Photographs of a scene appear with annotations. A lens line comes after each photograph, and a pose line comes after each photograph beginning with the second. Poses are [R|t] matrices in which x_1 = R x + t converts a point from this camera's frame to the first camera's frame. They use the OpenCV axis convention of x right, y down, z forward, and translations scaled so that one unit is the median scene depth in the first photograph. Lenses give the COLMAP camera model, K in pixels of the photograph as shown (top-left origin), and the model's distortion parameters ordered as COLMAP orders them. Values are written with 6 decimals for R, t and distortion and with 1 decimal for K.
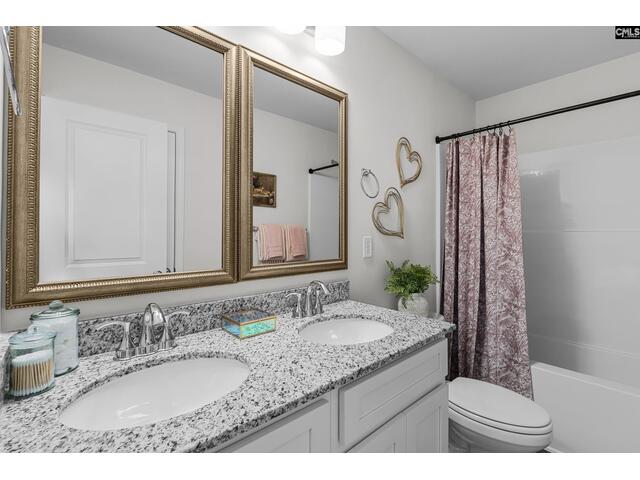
lens RADIAL K [[296.3, 0, 320.4], [0, 296.3, 236.3], [0, 0, 1]] dist [-0.010956, 0.001227]
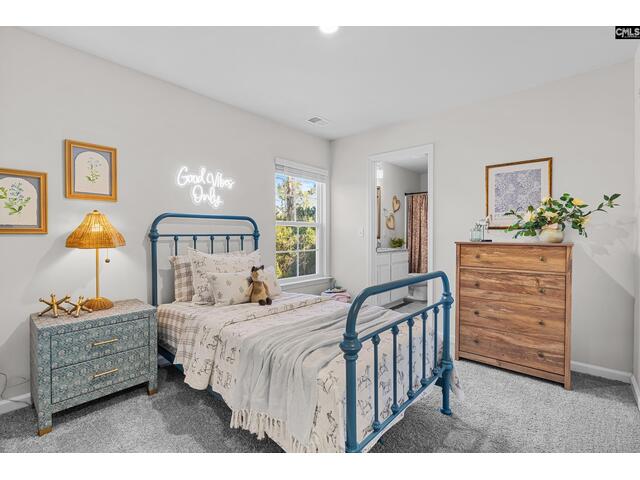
lens RADIAL K [[296.3, 0, 319.5], [0, 296.3, 237.1], [0, 0, 1]] dist [-0.010956, 0.001227]
pose [[0.993338, 0.003981, 0.115165, -0.807820], [-0.005047, 0.999947, 0.008960, 0.053128], [-0.115123, -0.009481, 0.993306, -1.863676]]
